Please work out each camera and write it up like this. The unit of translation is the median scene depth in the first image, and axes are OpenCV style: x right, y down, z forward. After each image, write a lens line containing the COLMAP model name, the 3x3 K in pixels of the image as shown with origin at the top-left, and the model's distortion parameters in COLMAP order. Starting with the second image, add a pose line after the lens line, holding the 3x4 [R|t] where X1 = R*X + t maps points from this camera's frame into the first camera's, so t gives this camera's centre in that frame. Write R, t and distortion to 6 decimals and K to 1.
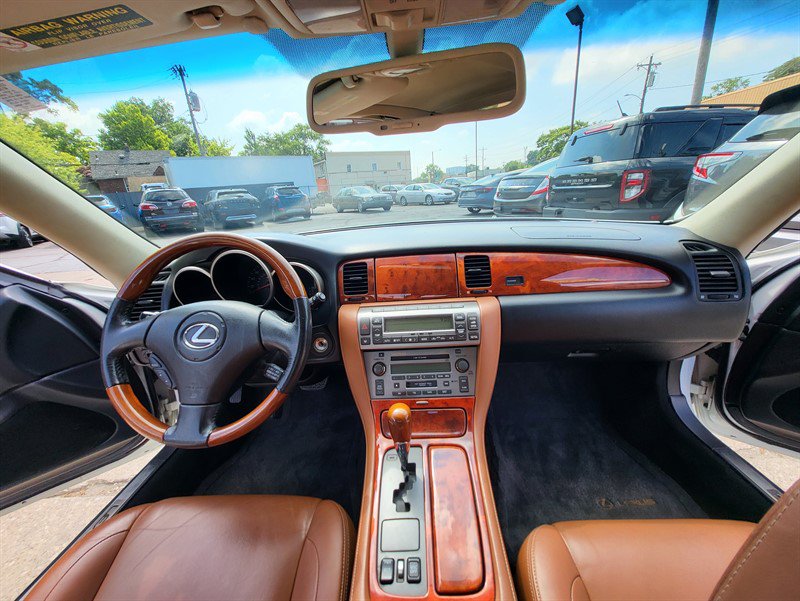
lens RADIAL K [[310.0, 0, 400.6], [0, 310.0, 291.1], [0, 0, 1]] dist [0.001419, -0.000672]
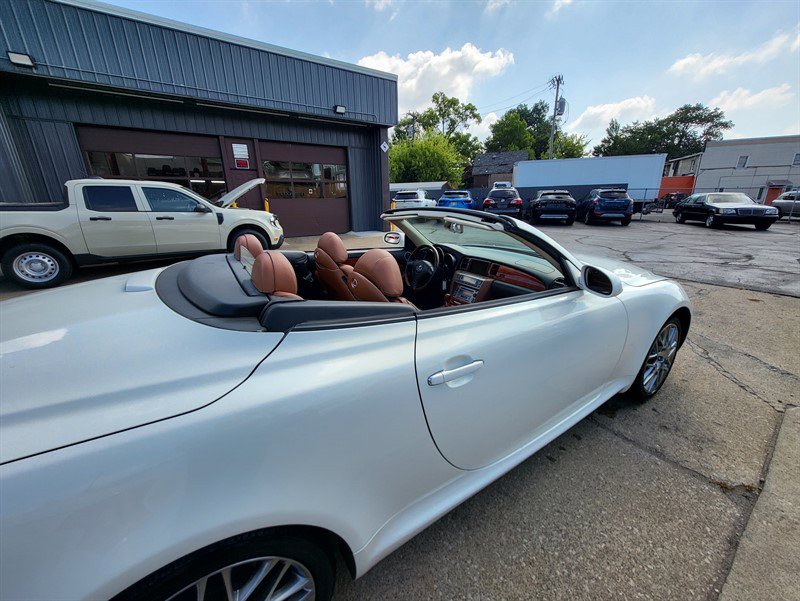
lens RADIAL K [[307.7, 0, 401.0], [0, 307.7, 293.1], [0, 0, 1]] dist [0.002538, -0.000074]
pose [[0.566794, 0.305138, -0.765268, 0.024646], [-0.285960, 0.943997, 0.164608, -0.000982], [0.772639, 0.125537, 0.622310, -0.017564]]
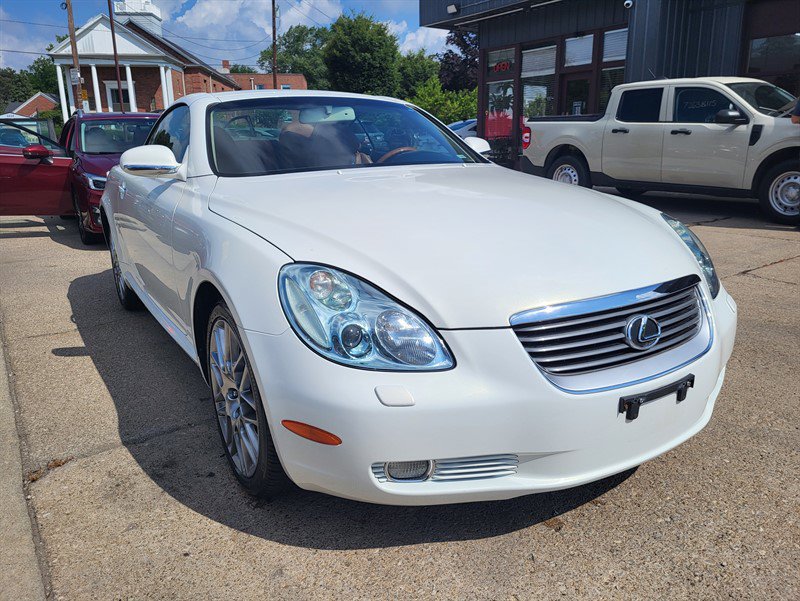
lens RADIAL K [[602.7, 0, 414.6], [0, 602.7, 302.7], [0, 0, 1]] dist [0.064676, -0.064191]
pose [[-0.819317, 0.233769, -0.523518, 0.024550], [-0.104496, 0.836923, 0.537253, -0.019362], [0.563738, 0.494886, -0.661277, 0.053700]]
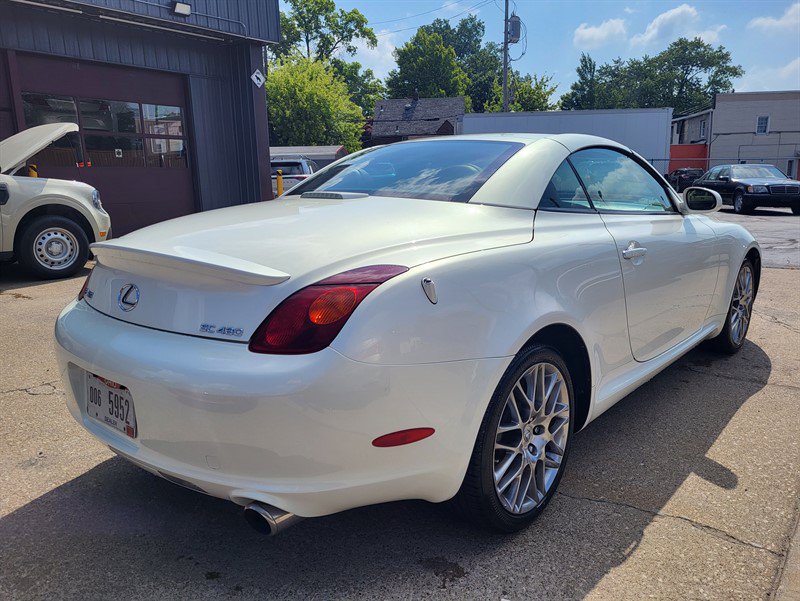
lens RADIAL K [[602.7, 0, 414.6], [0, 602.7, 302.7], [0, 0, 1]] dist [0.064676, -0.064191]
pose [[0.782525, 0.186729, -0.593959, 0.028420], [-0.237609, 0.971331, -0.007677, 0.012260], [0.575497, 0.147137, 0.804458, -0.045936]]
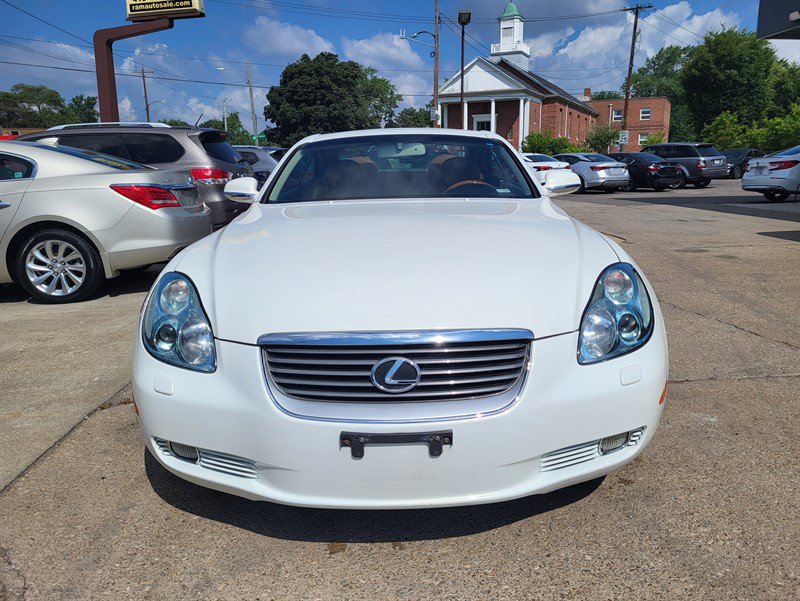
lens RADIAL K [[602.7, 0, 414.6], [0, 602.7, 302.7], [0, 0, 1]] dist [0.064676, -0.064191]
pose [[-0.995041, 0.096027, -0.025934, 0.001433], [0.069097, 0.854868, 0.514224, -0.021137], [0.071549, 0.509882, -0.857264, 0.063589]]
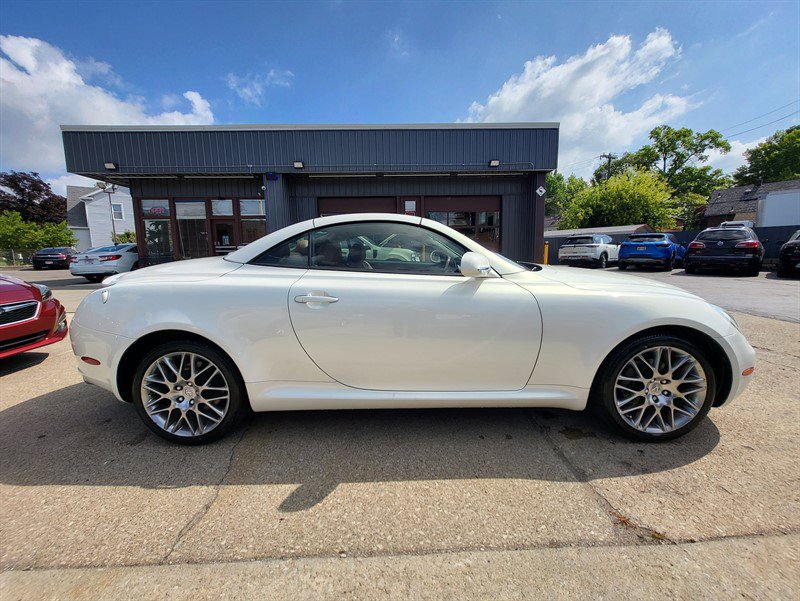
lens RADIAL K [[310.0, 0, 400.6], [0, 310.0, 291.1], [0, 0, 1]] dist [0.001419, -0.000672]
pose [[0.028341, 0.199217, -0.979545, 0.042628], [-0.301586, 0.935979, 0.181631, -0.003196], [0.953018, 0.290270, 0.086608, 0.000645]]
